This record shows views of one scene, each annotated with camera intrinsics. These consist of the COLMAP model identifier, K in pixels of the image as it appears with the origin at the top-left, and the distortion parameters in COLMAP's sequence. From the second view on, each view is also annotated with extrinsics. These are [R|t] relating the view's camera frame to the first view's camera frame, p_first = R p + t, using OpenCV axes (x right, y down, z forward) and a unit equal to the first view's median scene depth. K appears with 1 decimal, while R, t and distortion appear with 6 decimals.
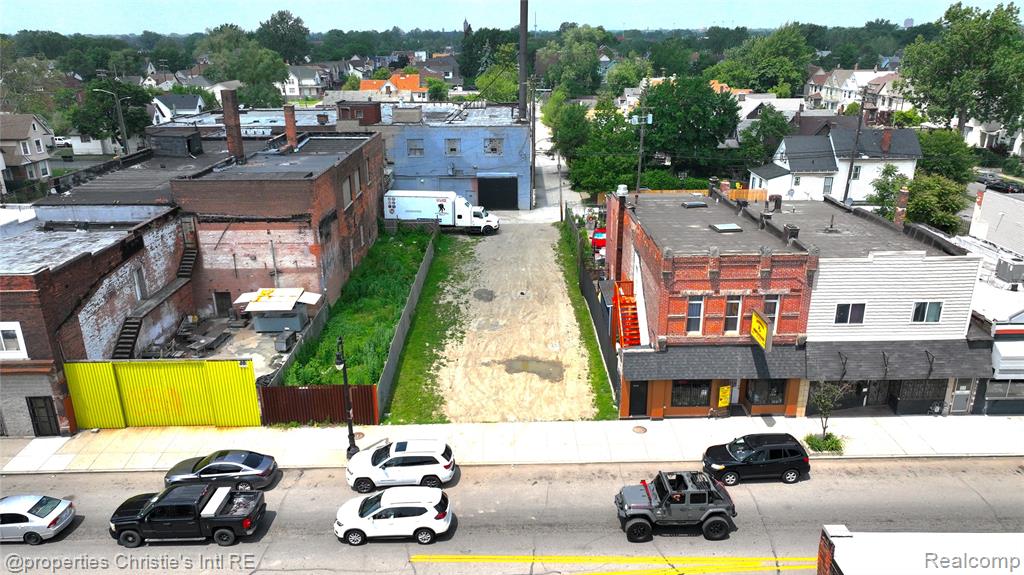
lens RADIAL K [[719.9, 0, 512.0], [0, 719.9, 283.1], [0, 0, 1]] dist [0.005405, 0.005653]
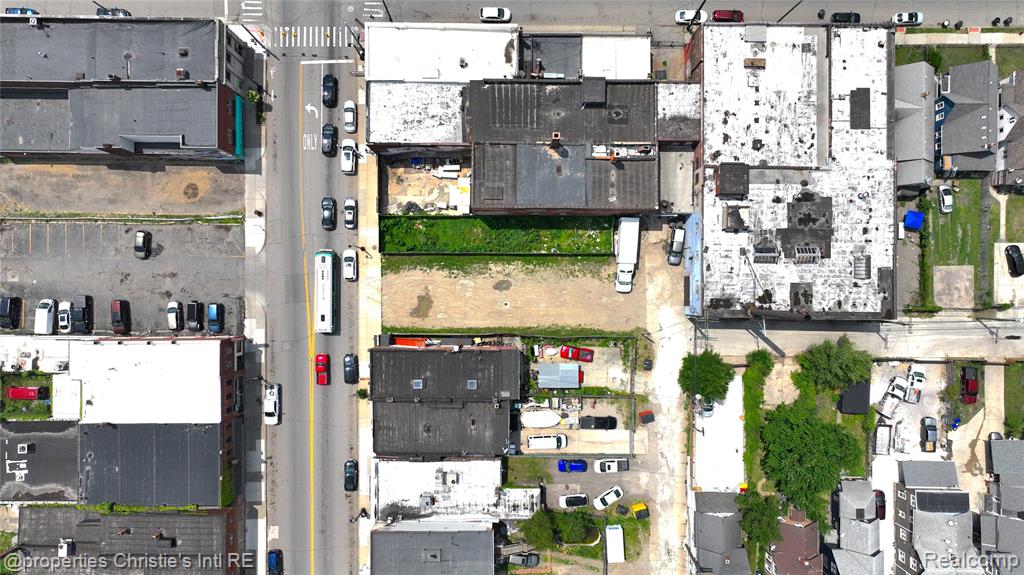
lens RADIAL K [[719.9, 0, 512.0], [0, 719.9, 283.1], [0, 0, 1]] dist [0.005405, 0.005653]
pose [[-0.011046, 0.999938, -0.001492, -0.053704], [-0.325459, -0.002184, 0.945553, -2.444569], [0.945491, 0.010930, 0.325463, 0.463063]]
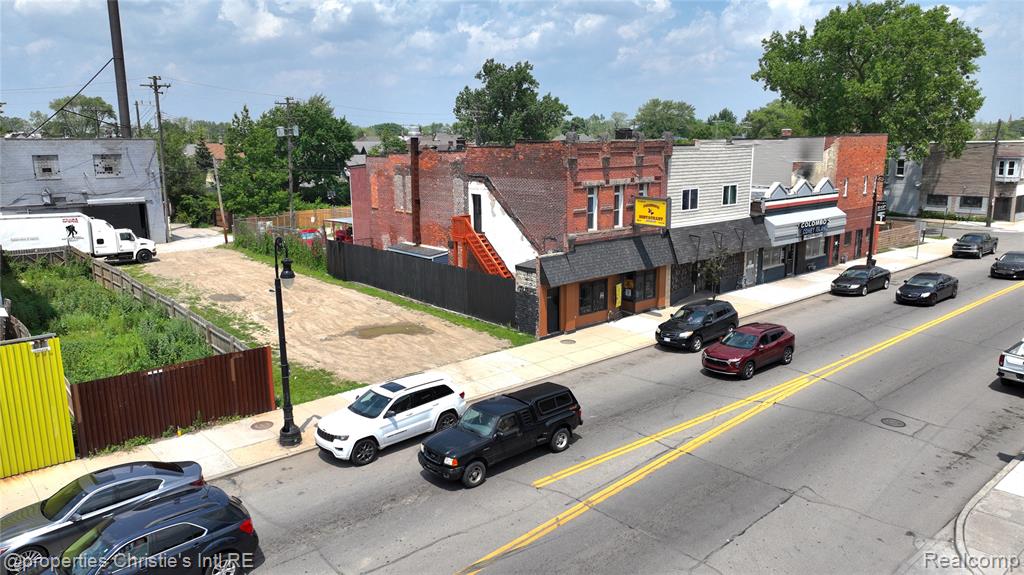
lens RADIAL K [[719.9, 0, 512.0], [0, 719.9, 283.1], [0, 0, 1]] dist [0.005405, 0.005653]
pose [[0.766991, -0.124971, 0.629370, -0.365120], [0.213628, 0.974627, -0.066815, 0.149958], [-0.605052, 0.185698, 0.774228, 0.282043]]
